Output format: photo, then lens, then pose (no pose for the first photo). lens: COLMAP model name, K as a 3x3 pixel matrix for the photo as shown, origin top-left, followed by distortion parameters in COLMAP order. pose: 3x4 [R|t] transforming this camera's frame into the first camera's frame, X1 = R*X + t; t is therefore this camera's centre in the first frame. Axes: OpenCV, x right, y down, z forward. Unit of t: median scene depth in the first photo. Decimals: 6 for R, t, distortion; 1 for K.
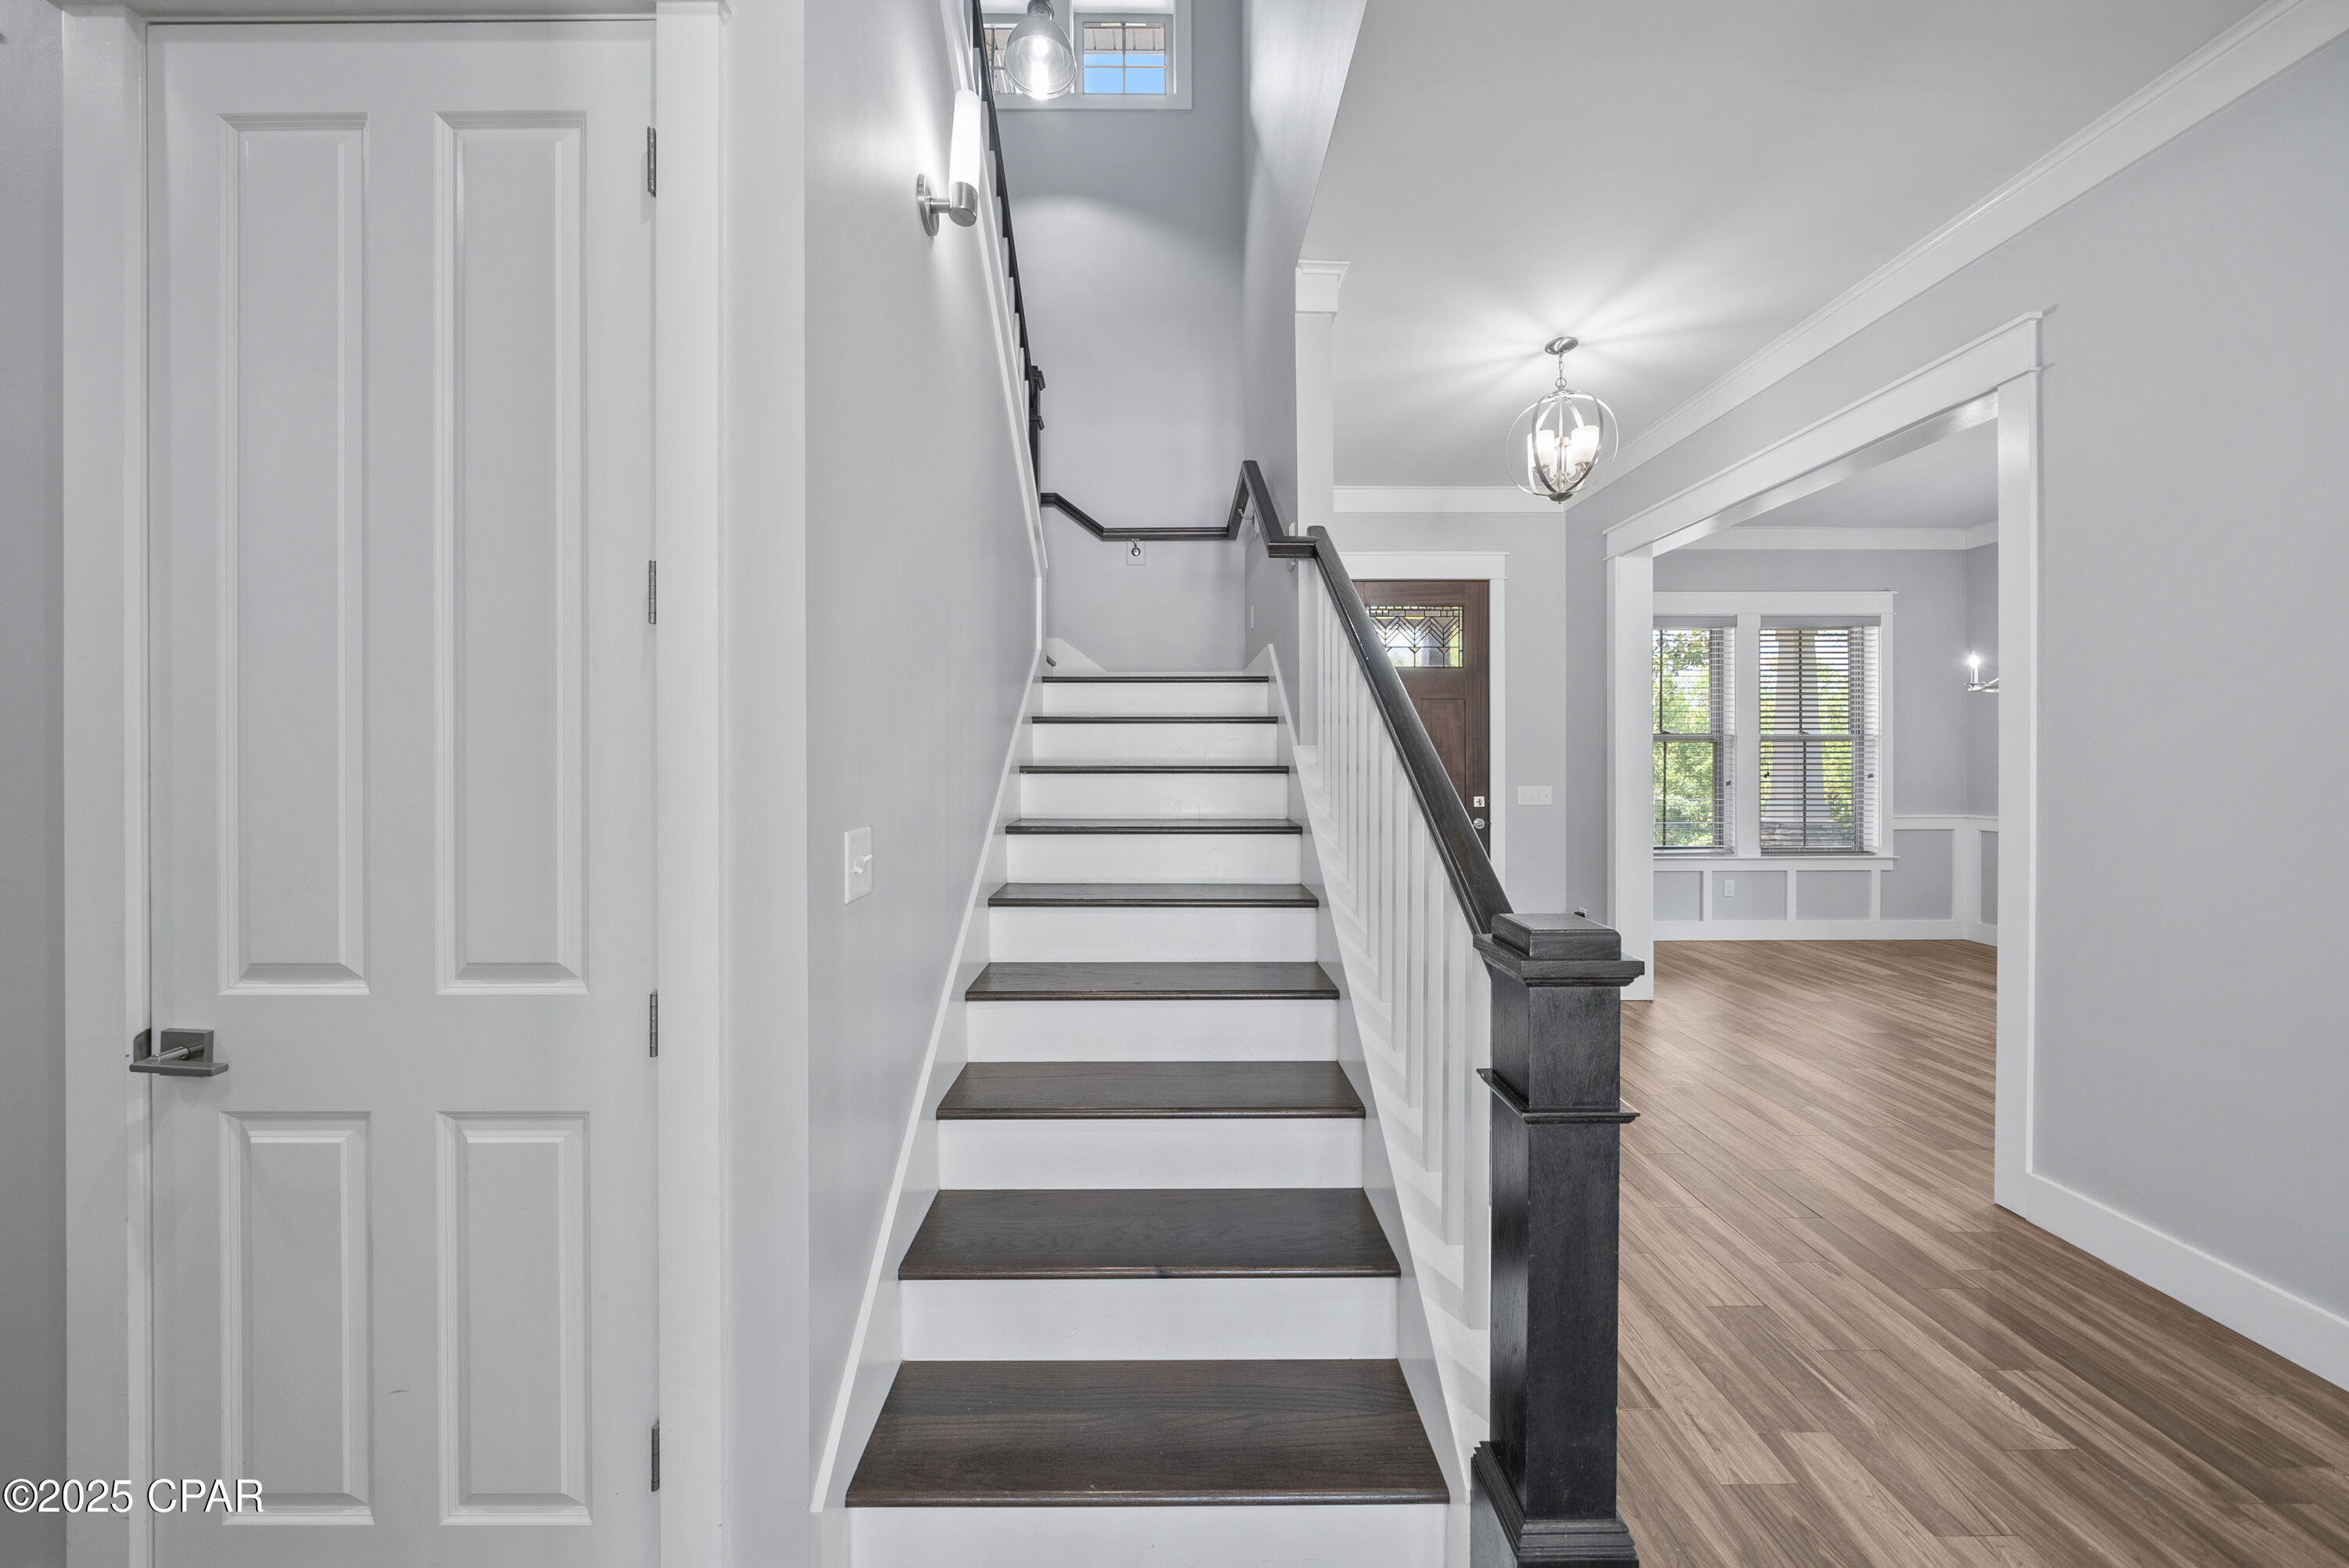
lens RADIAL K [[819.9, 0, 1174.4], [0, 819.9, 750.8], [0, 0, 1]] dist [-0.001584, -0.000291]
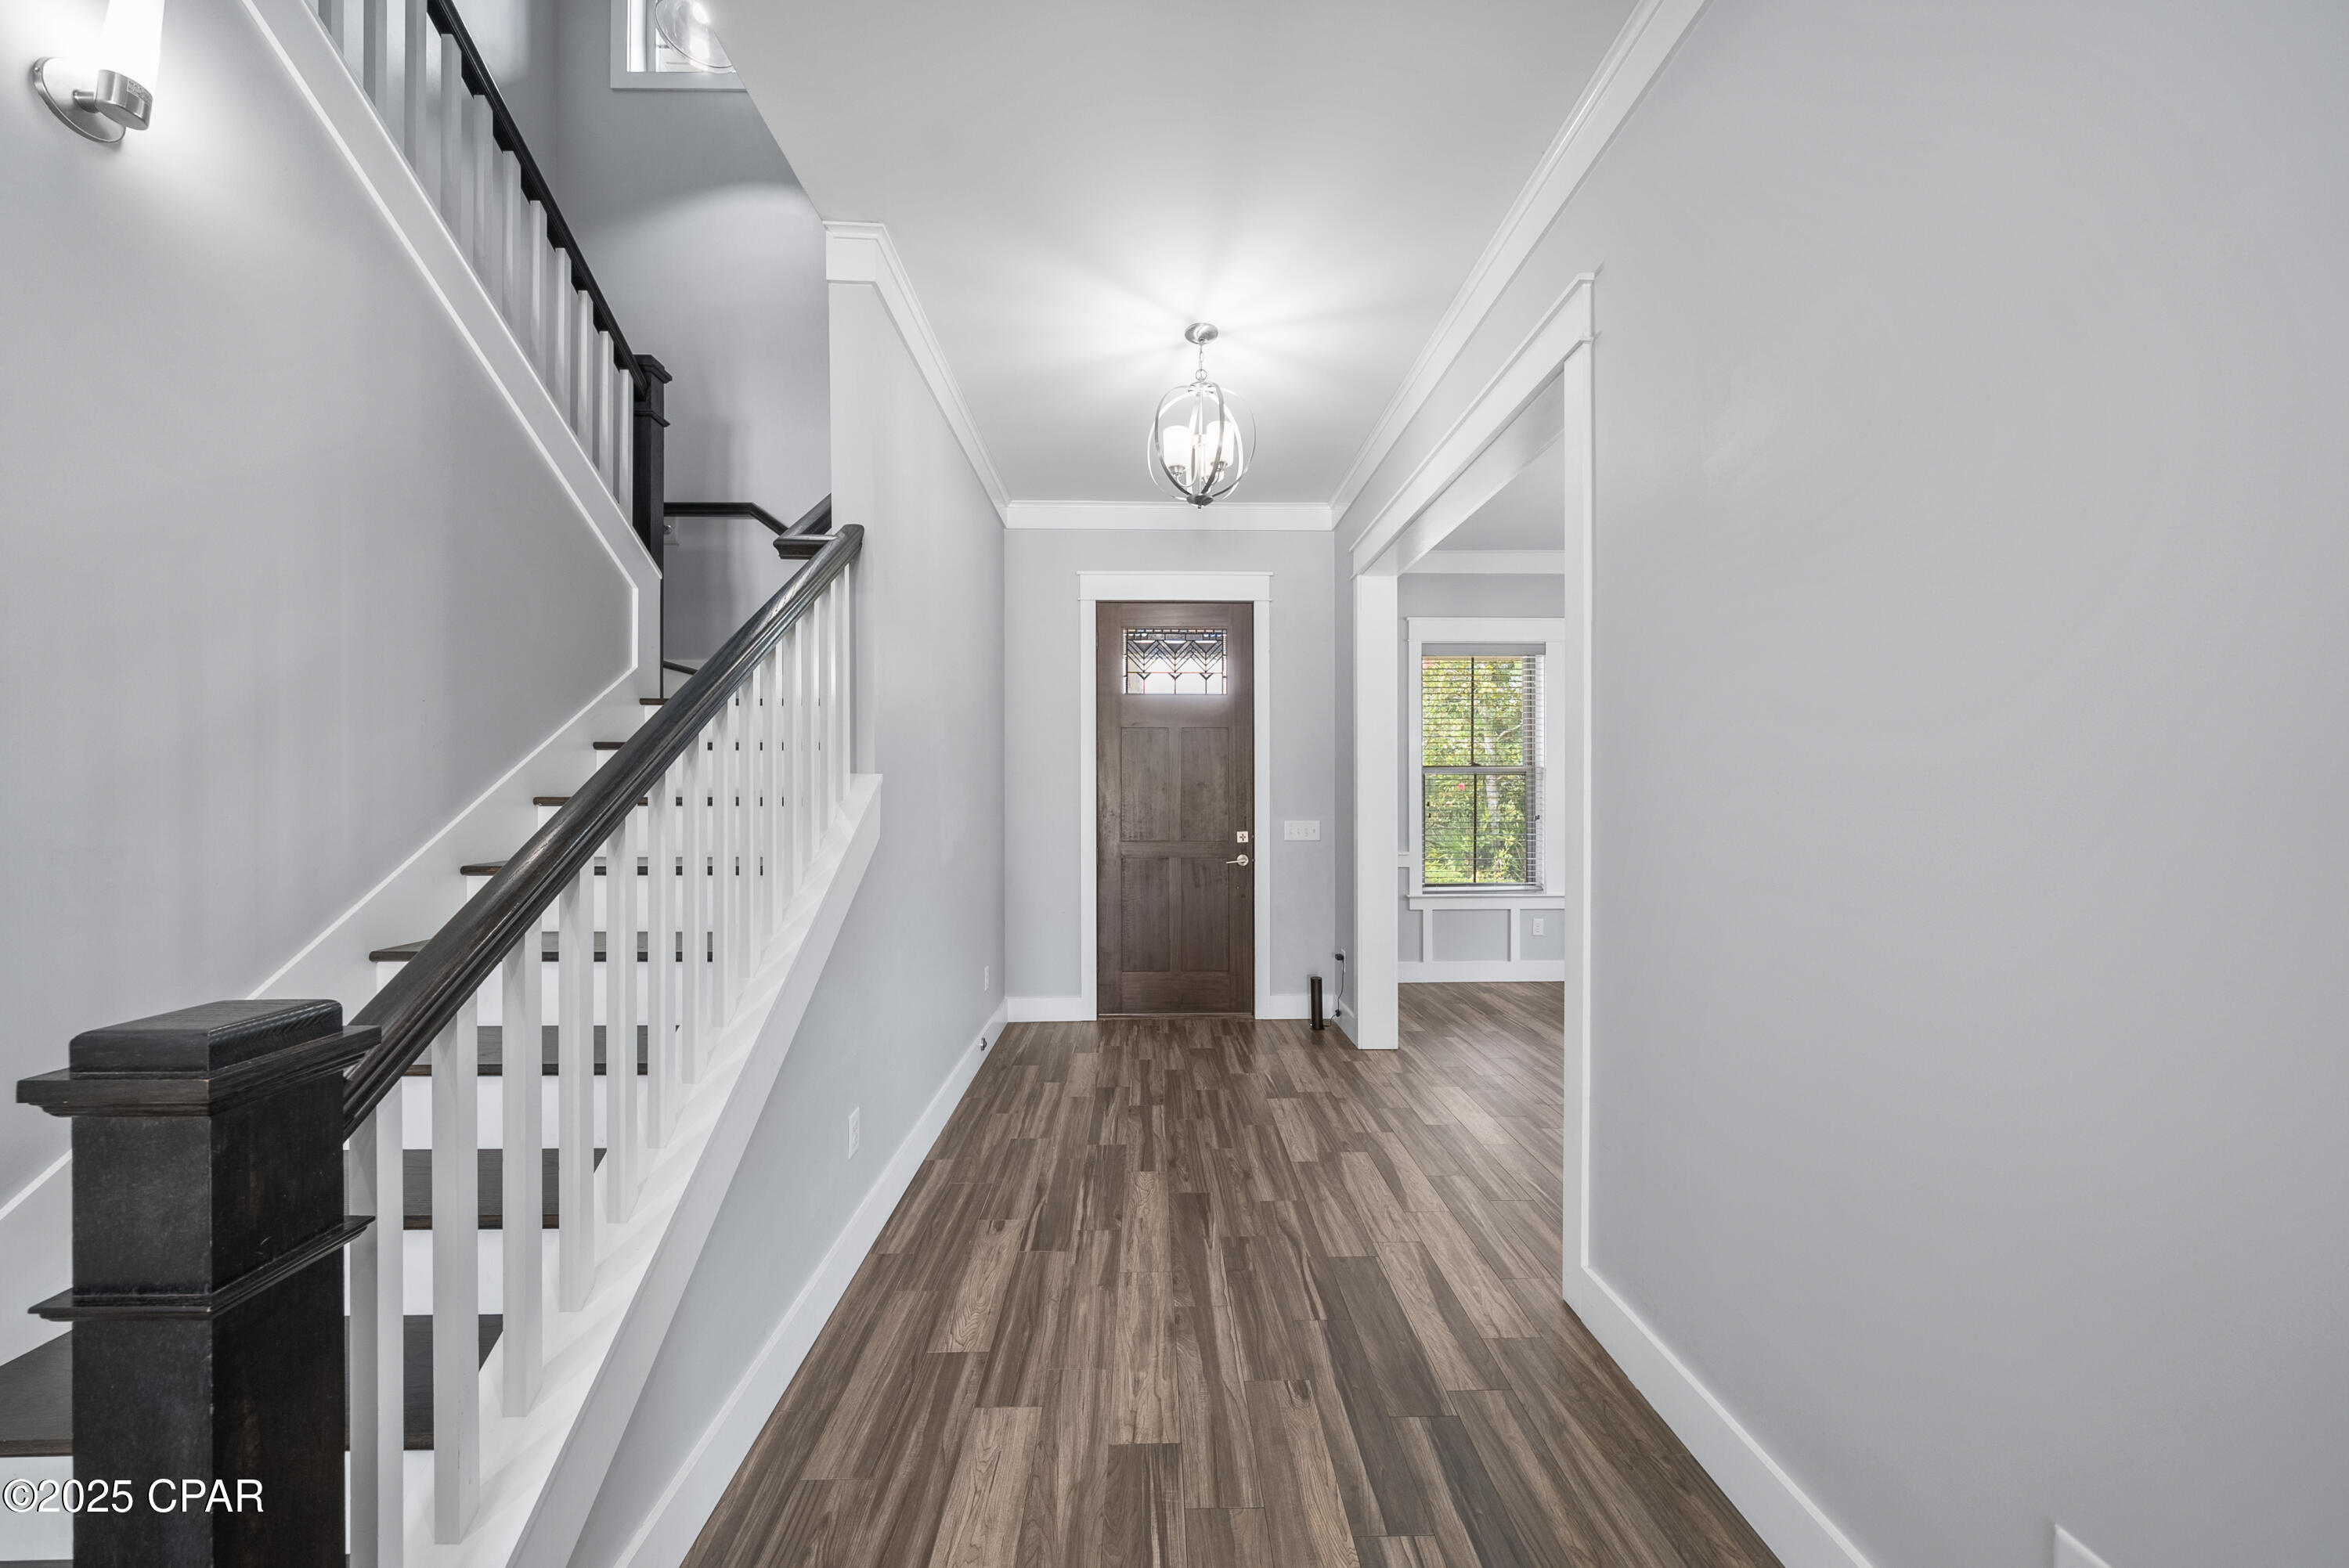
lens RADIAL K [[810.6, 0, 1174.5], [0, 810.6, 784.0], [0, 0, 1]] dist [0.000308, 0.000110]
pose [[0.999904, 0.000537, 0.013842, 0.510725], [-0.000500, 0.999996, -0.002696, 0.006777], [-0.013844, 0.002689, 0.999901, 0.124844]]
